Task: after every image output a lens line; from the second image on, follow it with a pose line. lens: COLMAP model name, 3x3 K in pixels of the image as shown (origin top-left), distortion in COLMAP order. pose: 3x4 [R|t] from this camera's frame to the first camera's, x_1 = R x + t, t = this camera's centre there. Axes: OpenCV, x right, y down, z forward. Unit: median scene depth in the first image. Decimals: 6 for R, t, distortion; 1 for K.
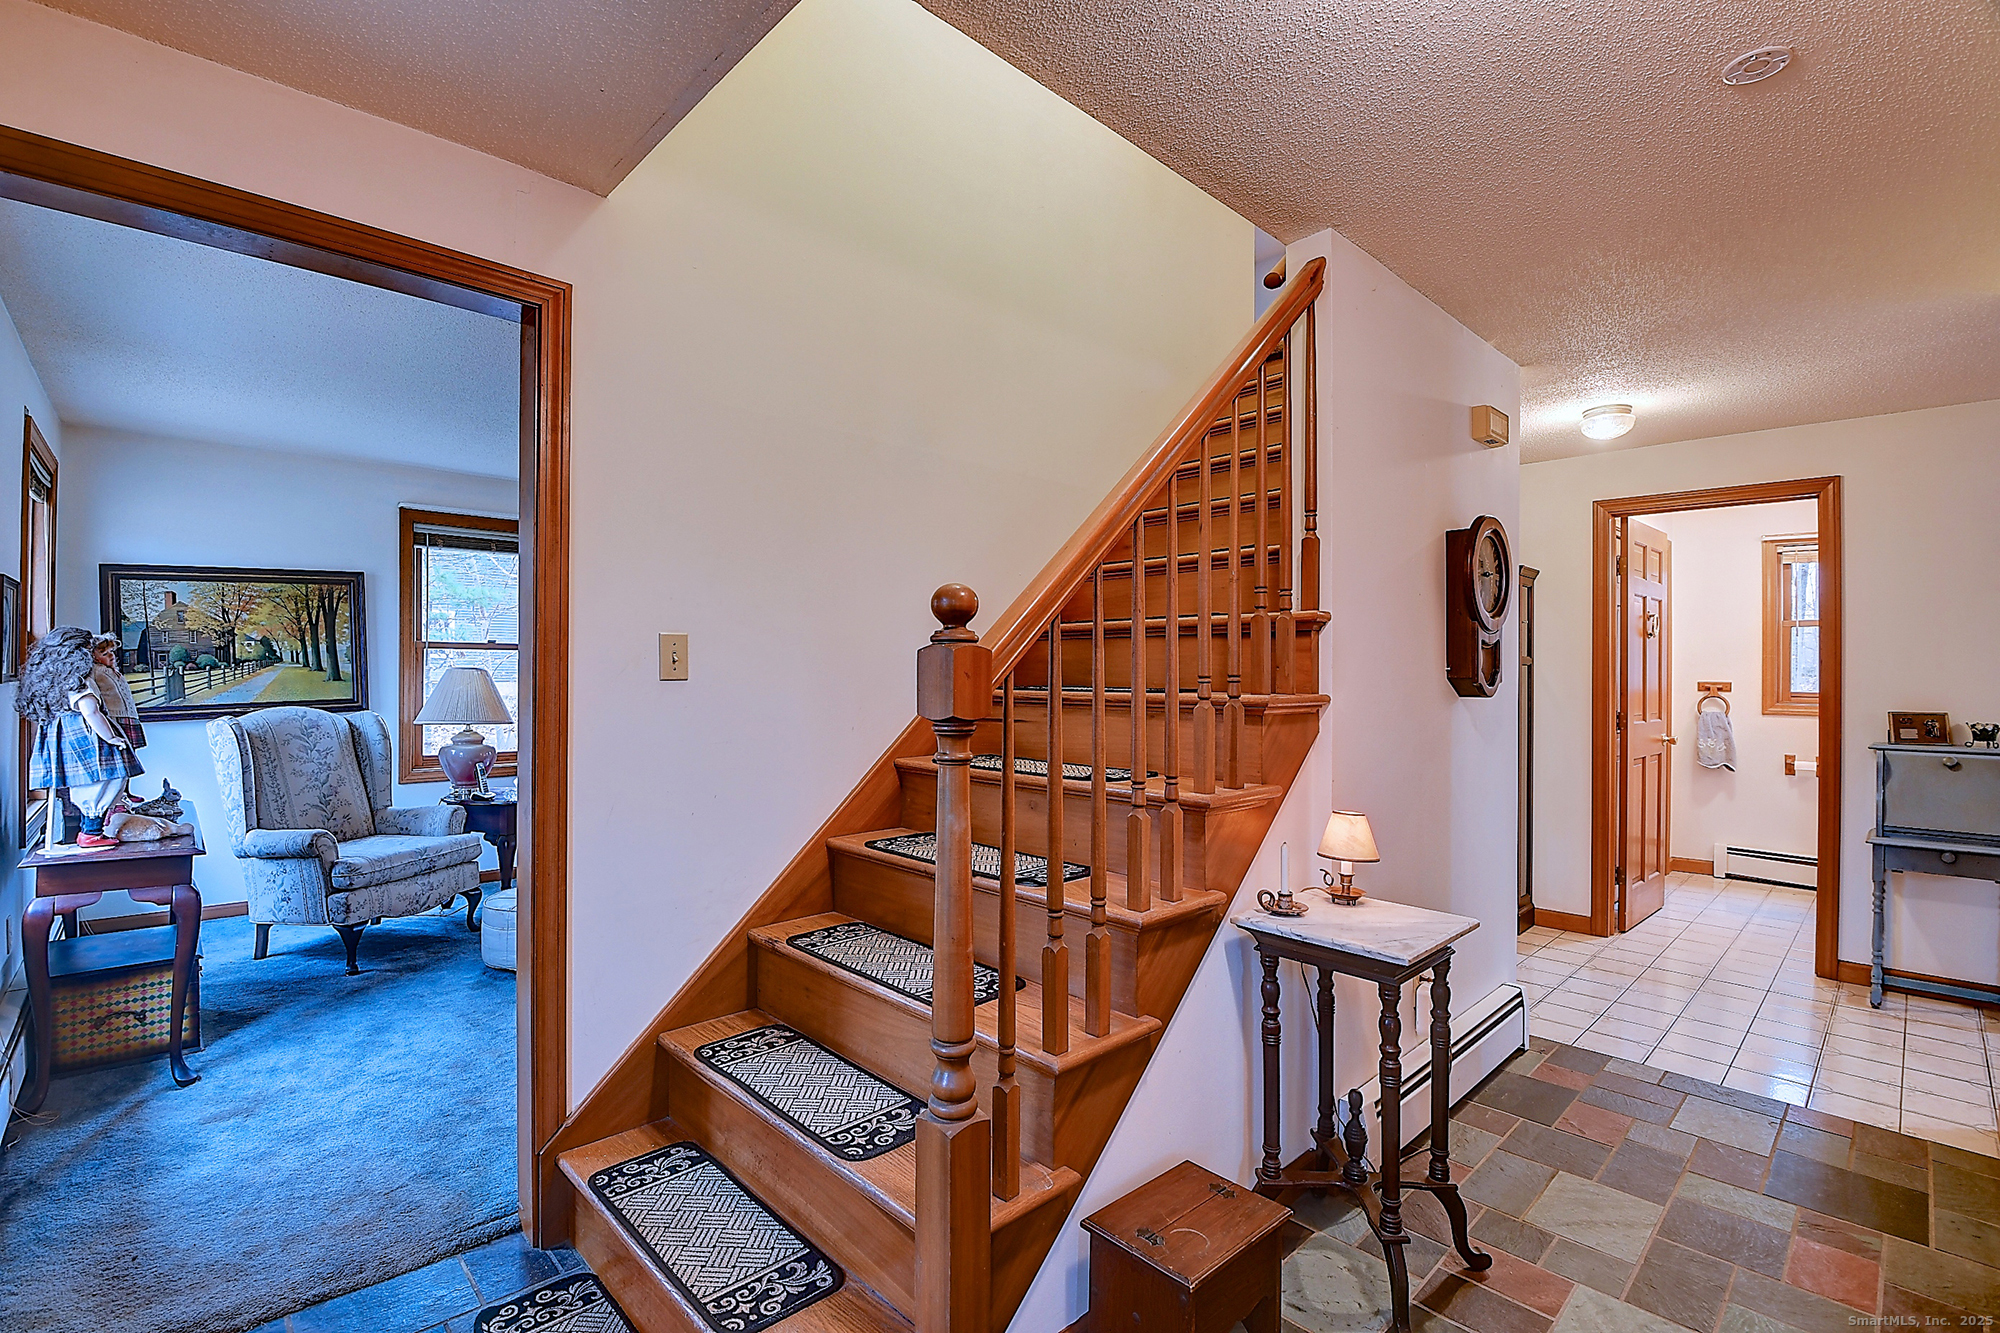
lens RADIAL K [[890.3, 0, 998.9], [0, 890.3, 673.5], [0, 0, 1]] dist [0.008218, -0.011040]
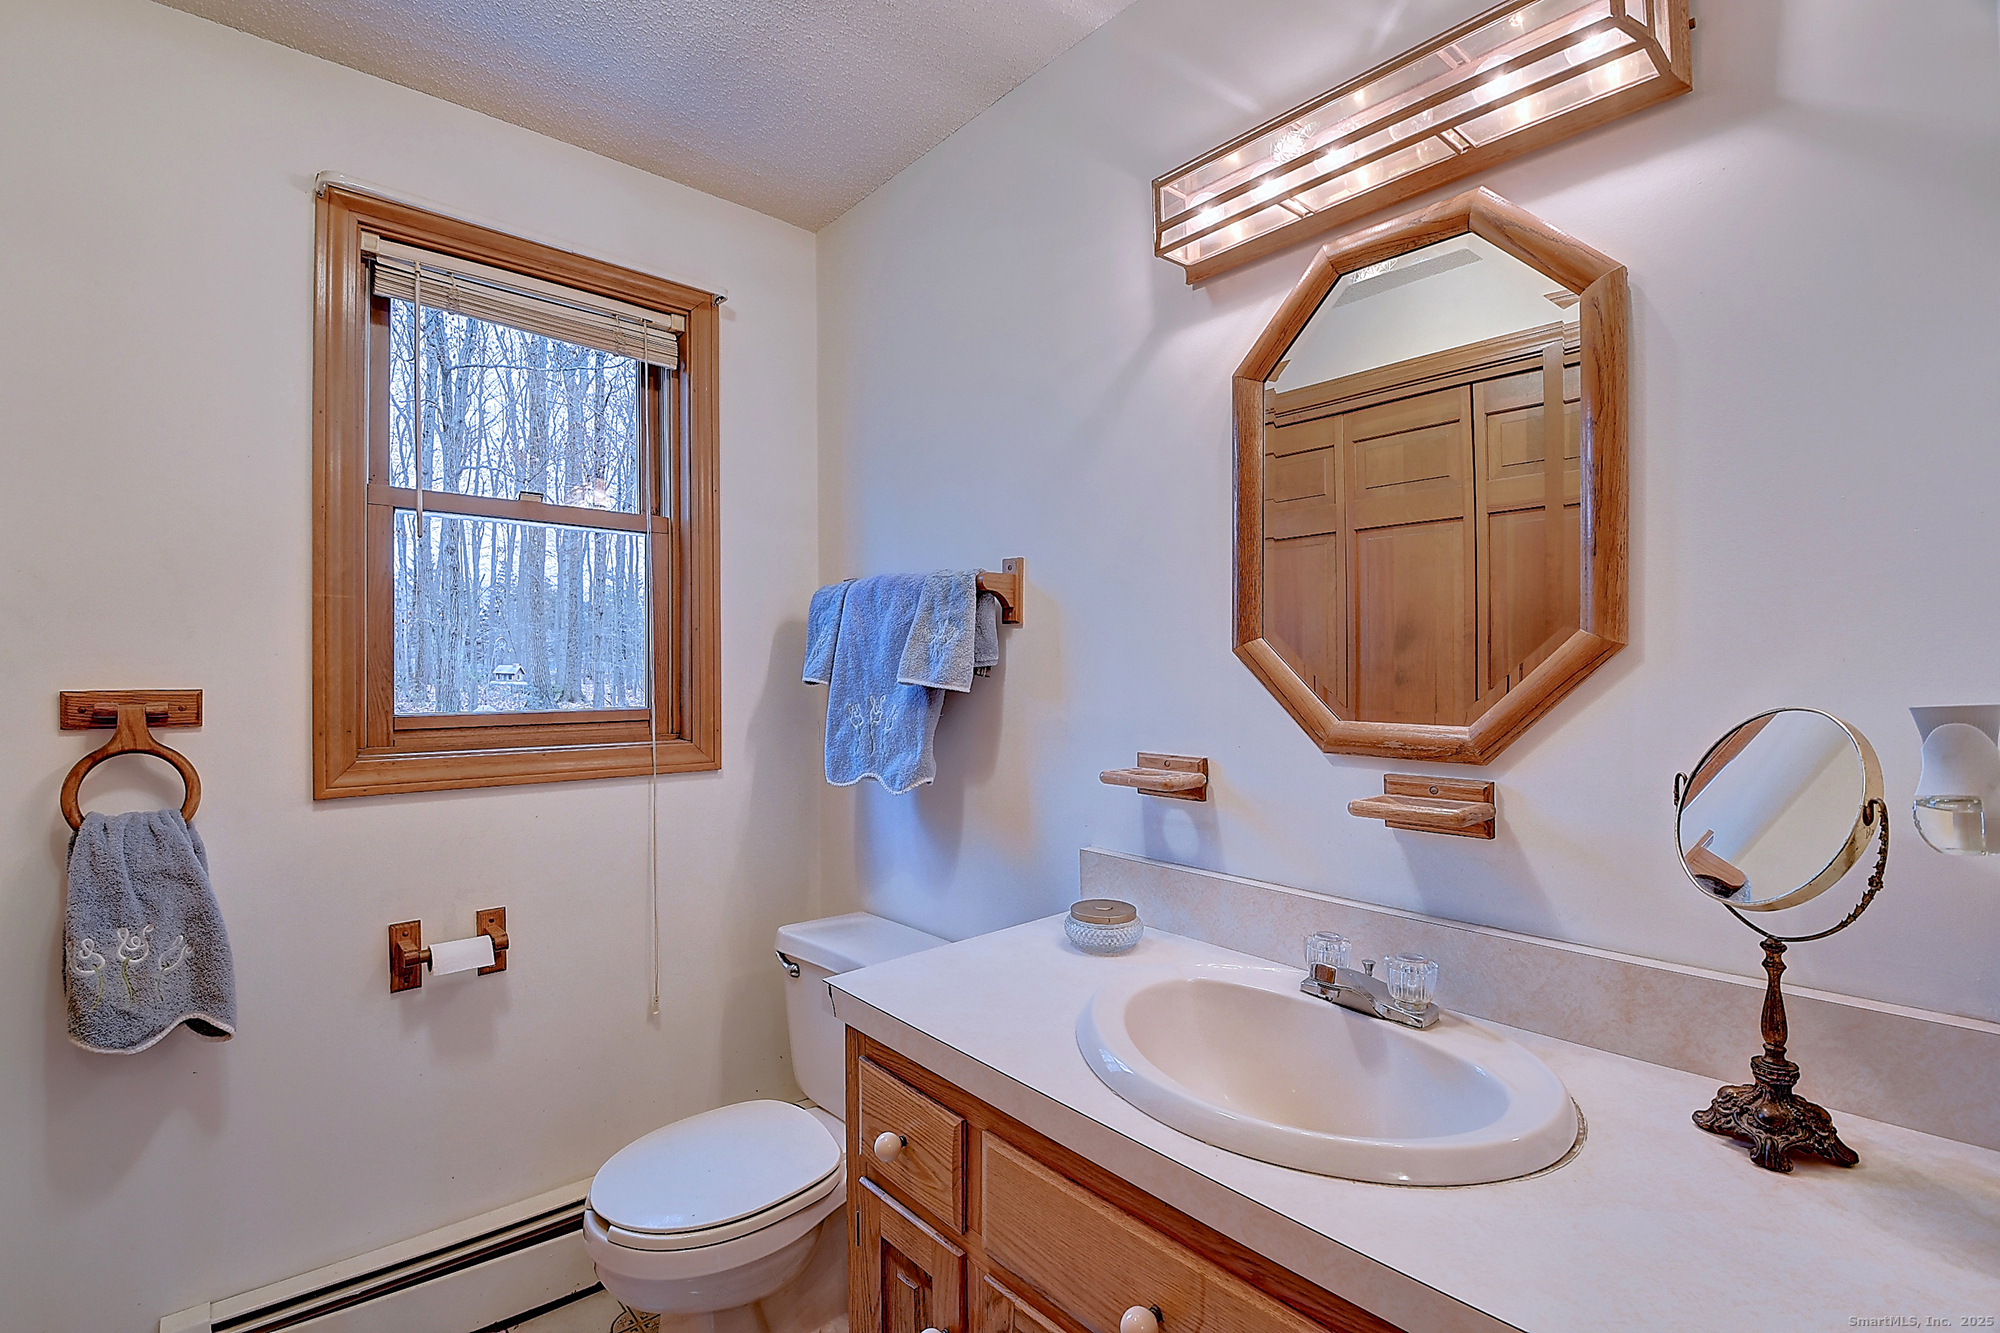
lens RADIAL K [[890.3, 0, 987.4], [0, 890.3, 663.5], [0, 0, 1]] dist [0.008218, -0.011040]
pose [[0.045887, -0.004088, 0.998938, 0.566578], [0.002252, 0.999990, 0.003989, 0.000865], [-0.998944, 0.002067, 0.045896, 0.752093]]
